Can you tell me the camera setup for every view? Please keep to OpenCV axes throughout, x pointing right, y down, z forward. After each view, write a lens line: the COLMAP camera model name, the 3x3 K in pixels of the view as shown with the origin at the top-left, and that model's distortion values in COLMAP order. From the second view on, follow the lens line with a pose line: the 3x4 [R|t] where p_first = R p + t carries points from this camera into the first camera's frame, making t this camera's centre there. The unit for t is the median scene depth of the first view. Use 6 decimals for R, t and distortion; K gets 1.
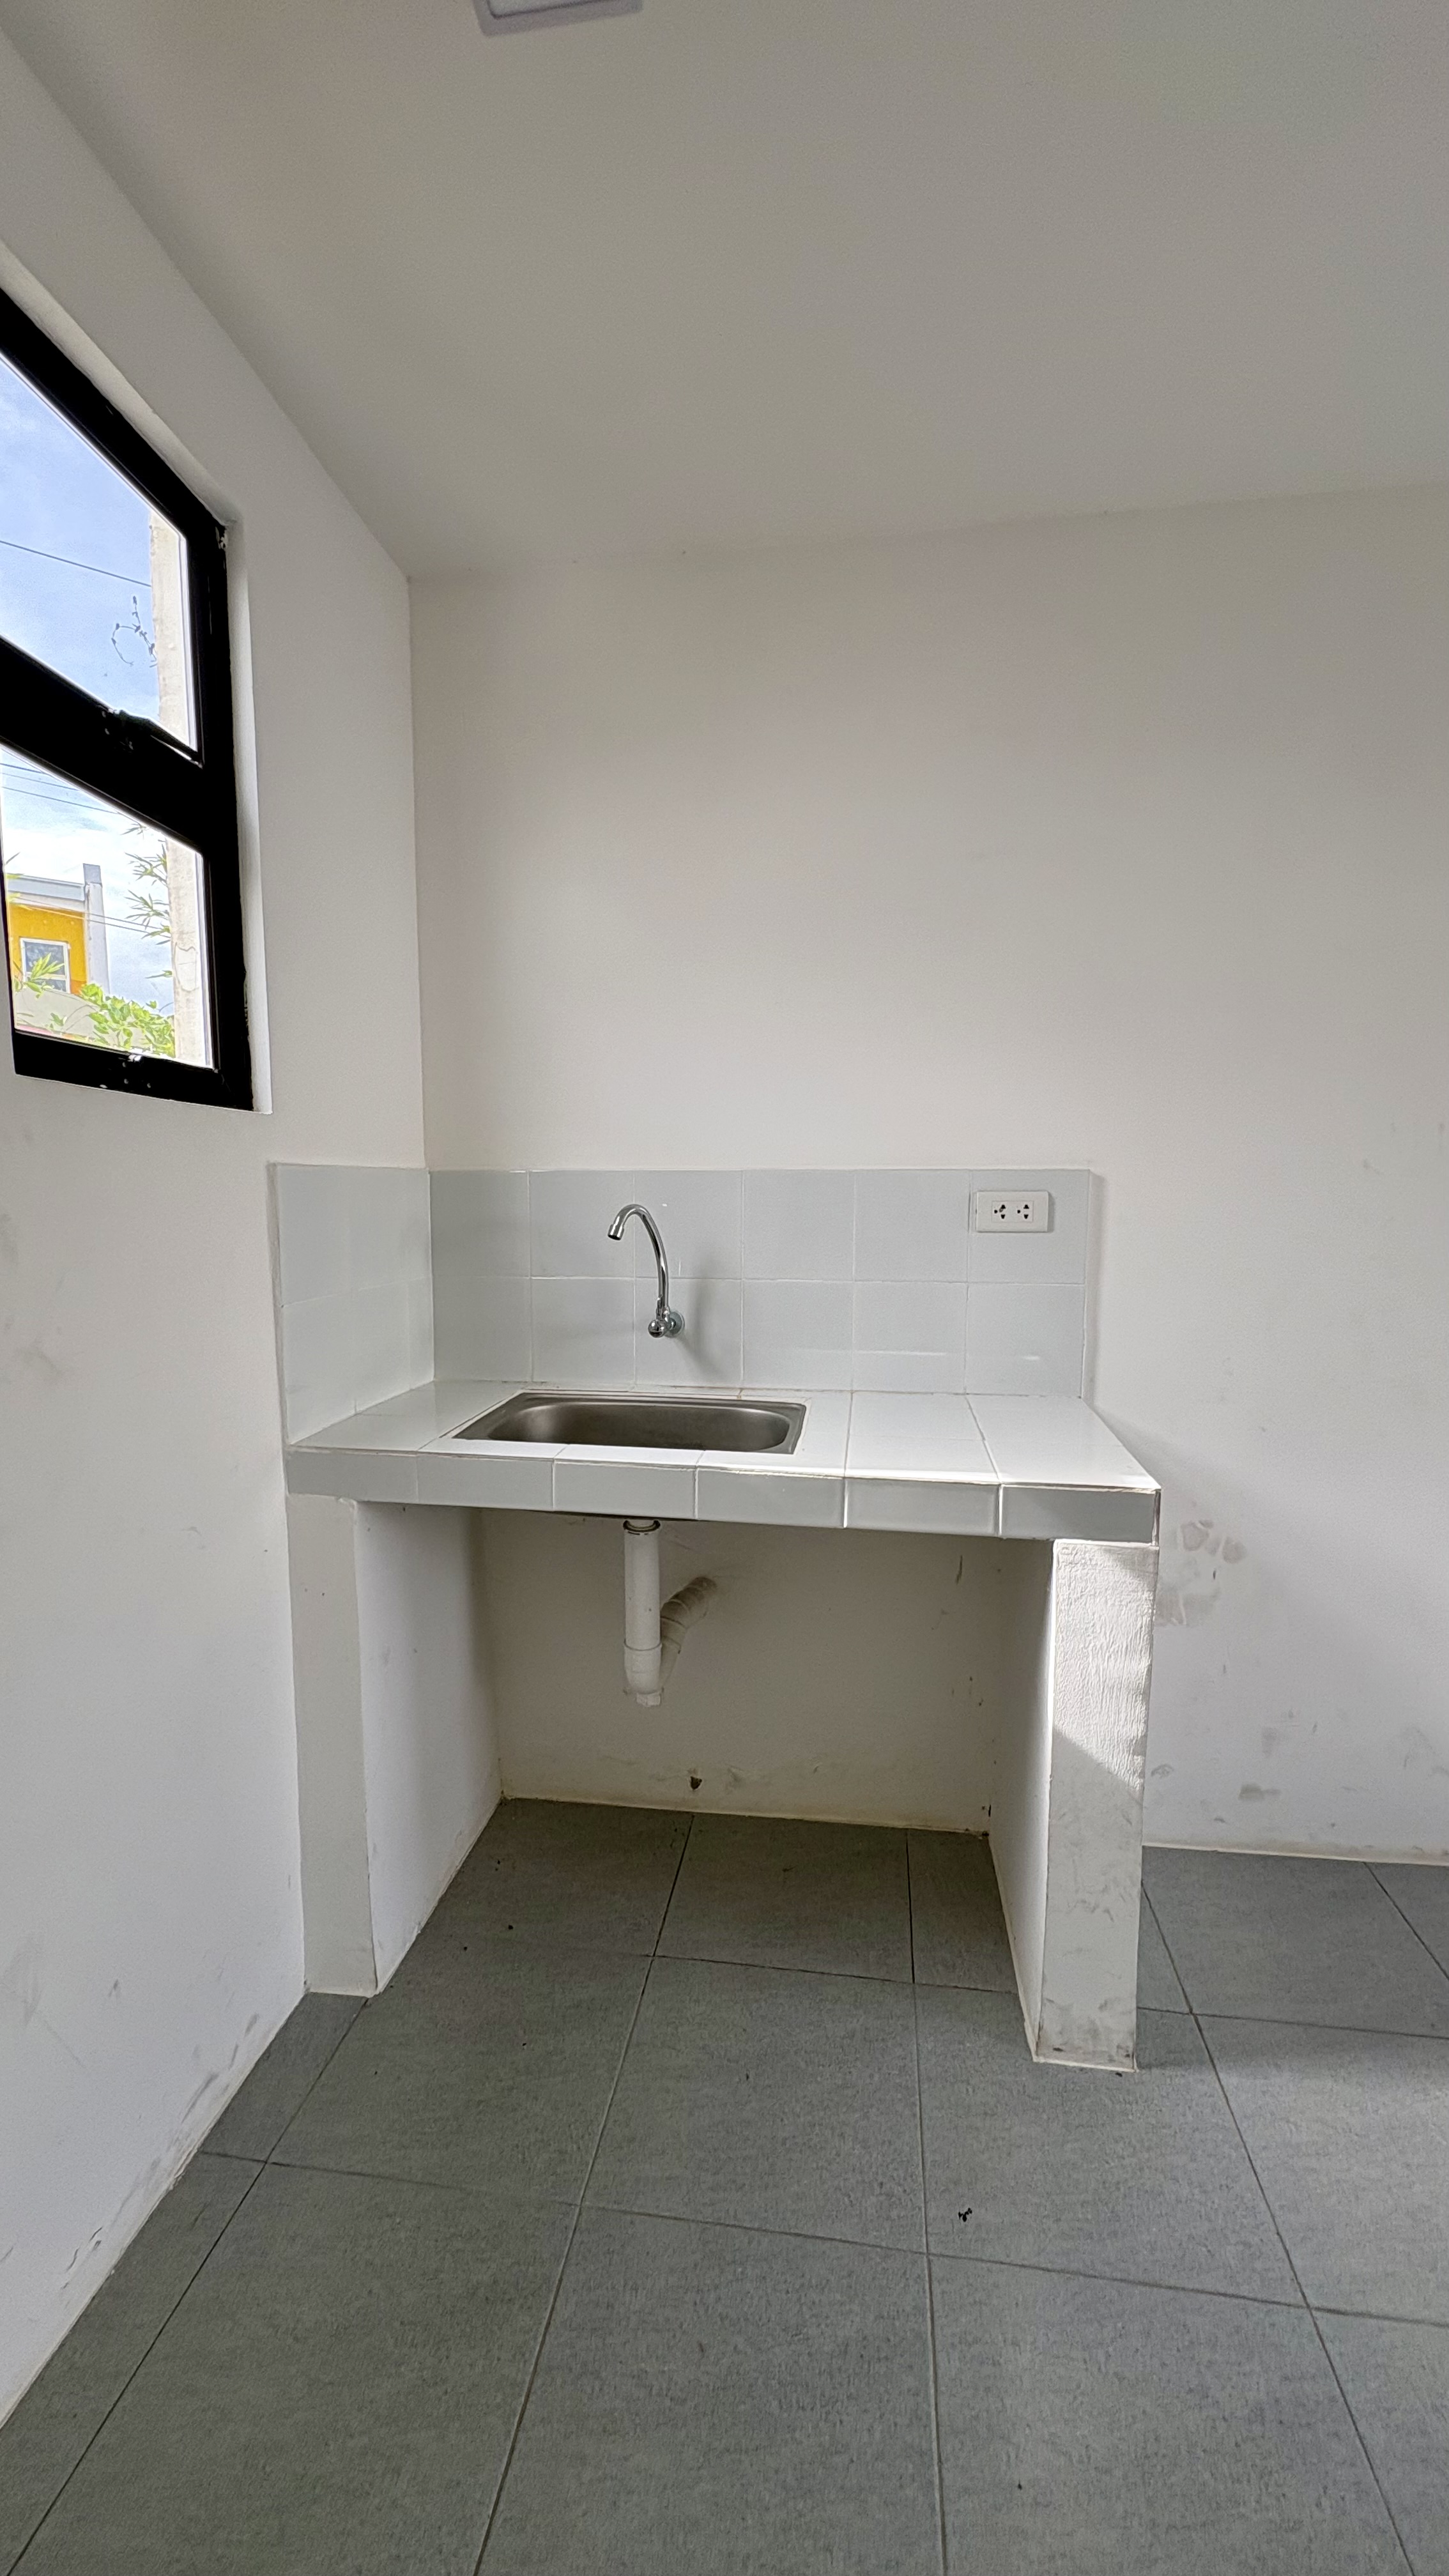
lens RADIAL K [[1029.3, 0, 724.5], [0, 1029.3, 1288.0], [0, 0, 1]] dist [-0.000342, 0.000316]
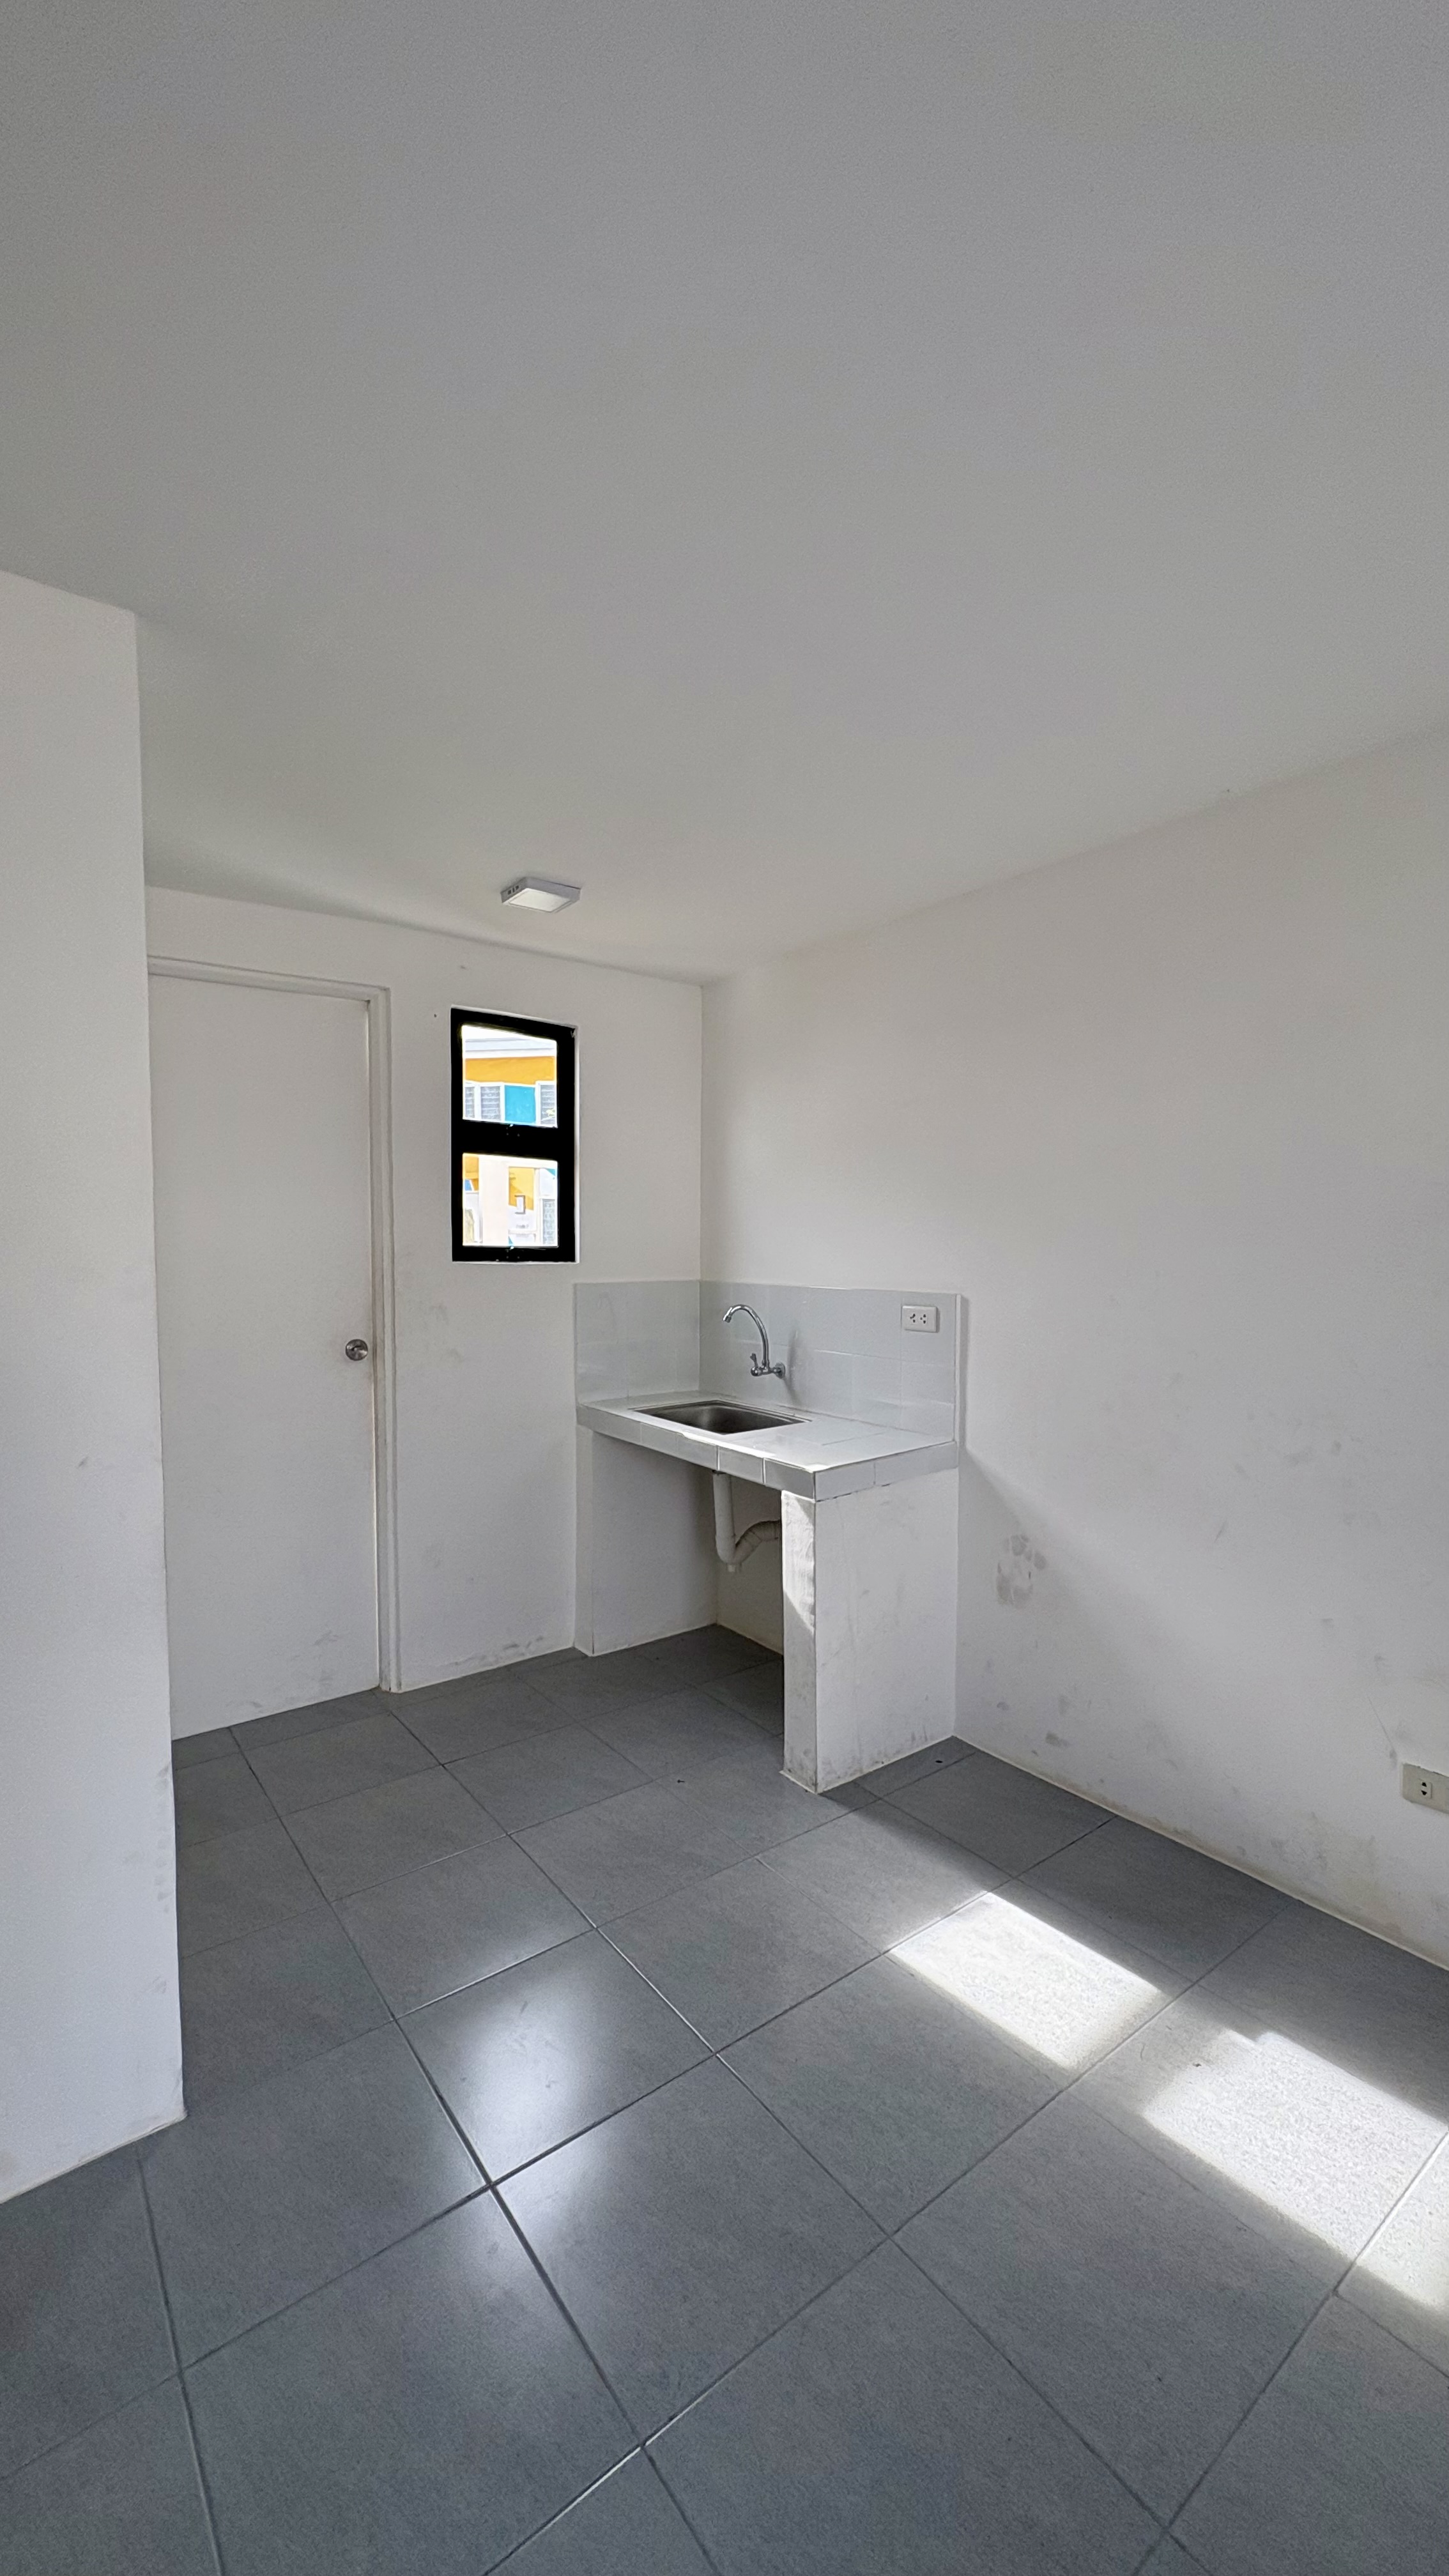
lens RADIAL K [[1029.3, 0, 724.5], [0, 1029.3, 1288.0], [0, 0, 1]] dist [-0.000342, 0.000316]
pose [[0.705938, 0.031196, -0.707586, 1.359273], [-0.064941, 0.997672, -0.020805, -0.076988], [0.705290, 0.060638, 0.706321, -0.402646]]
